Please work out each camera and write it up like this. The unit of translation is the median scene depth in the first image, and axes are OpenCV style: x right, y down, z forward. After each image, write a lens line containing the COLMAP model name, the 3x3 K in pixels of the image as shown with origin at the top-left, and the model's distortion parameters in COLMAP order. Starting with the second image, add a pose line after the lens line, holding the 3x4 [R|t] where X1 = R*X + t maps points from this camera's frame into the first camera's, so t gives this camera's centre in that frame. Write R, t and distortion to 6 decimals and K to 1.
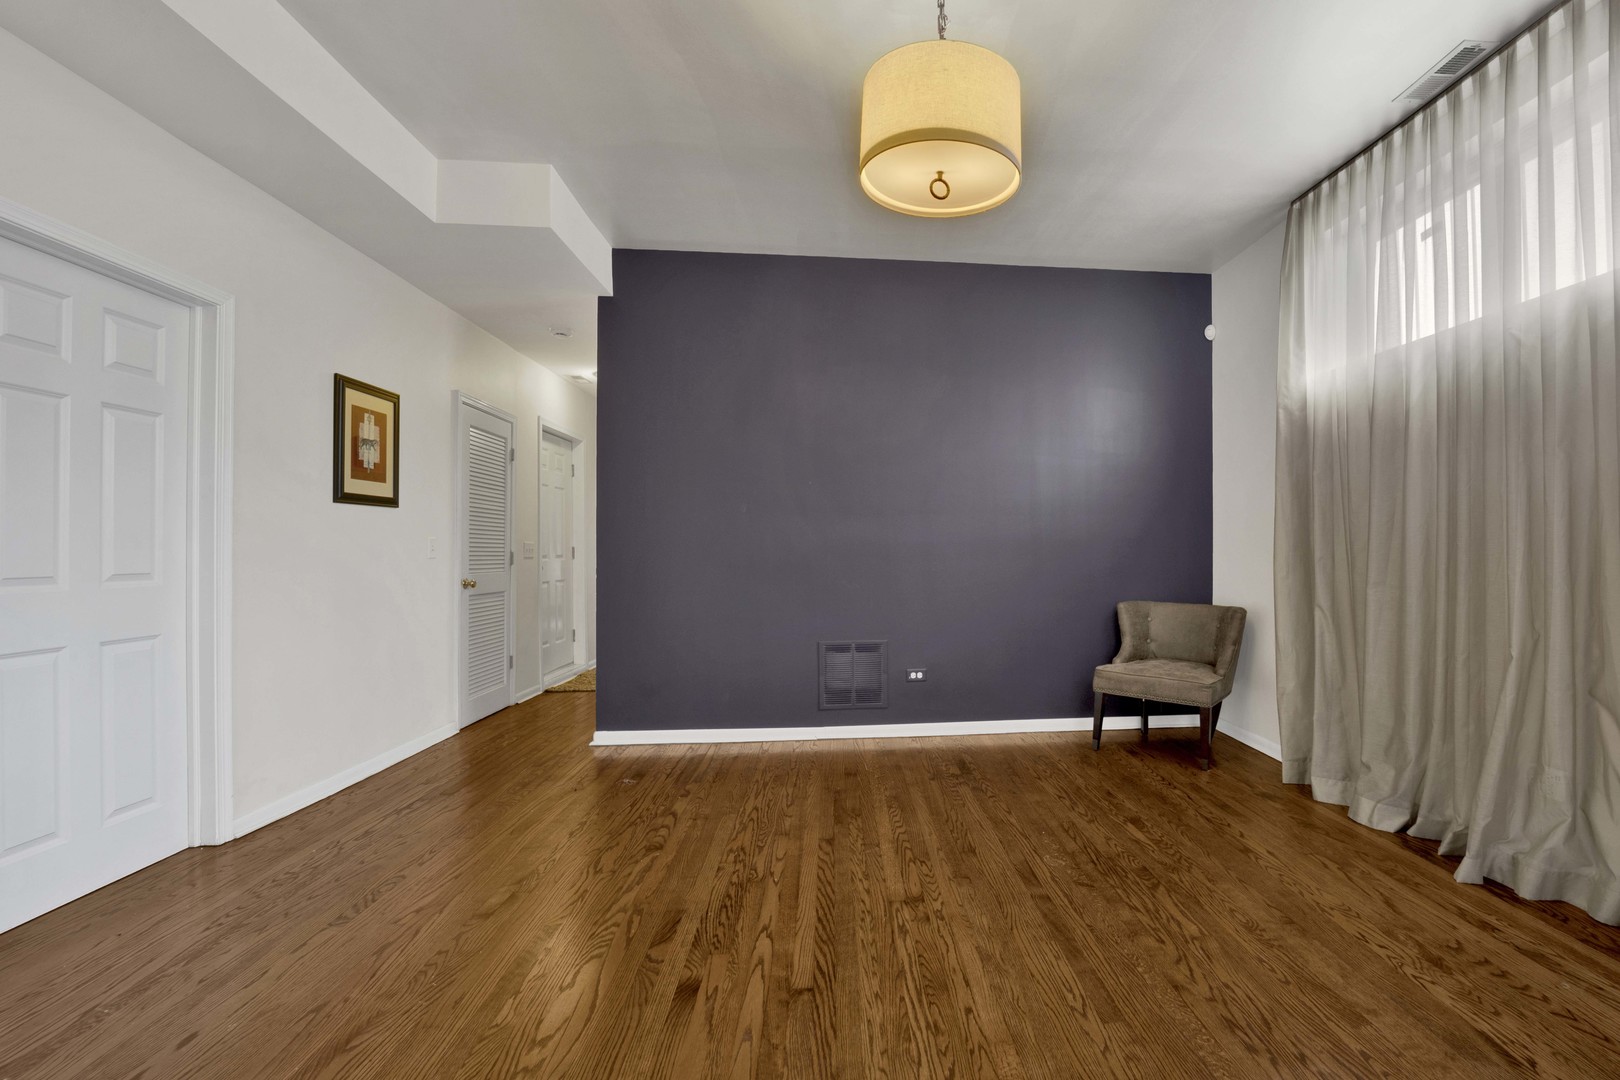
lens RADIAL K [[721.1, 0, 926.4], [0, 721.1, 545.8], [0, 0, 1]] dist [-0.021845, -0.000199]
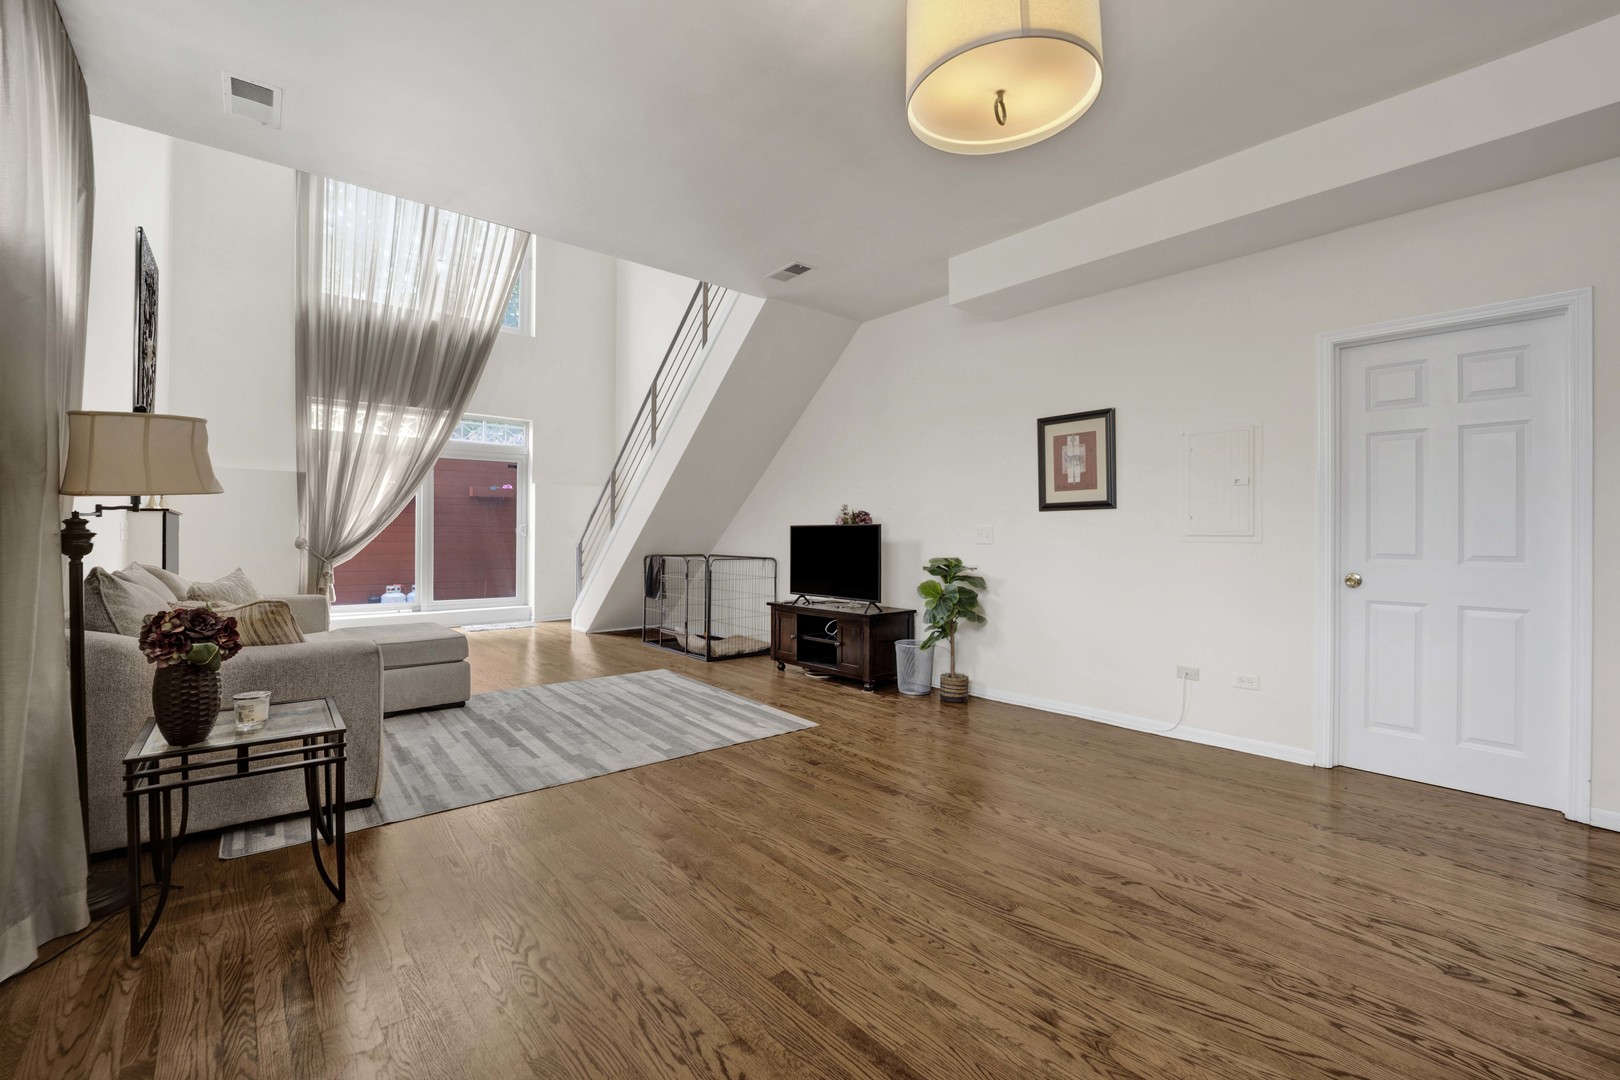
lens RADIAL K [[667.0, 0, 783.0], [0, 667.0, 539.0], [0, 0, 1]] dist [-0.019160, -0.000228]
pose [[-0.848979, 0.001977, -0.528422, 0.522916], [-0.001712, 0.999977, 0.006493, 0.000507], [0.528423, 0.006417, -0.848957, 1.233098]]
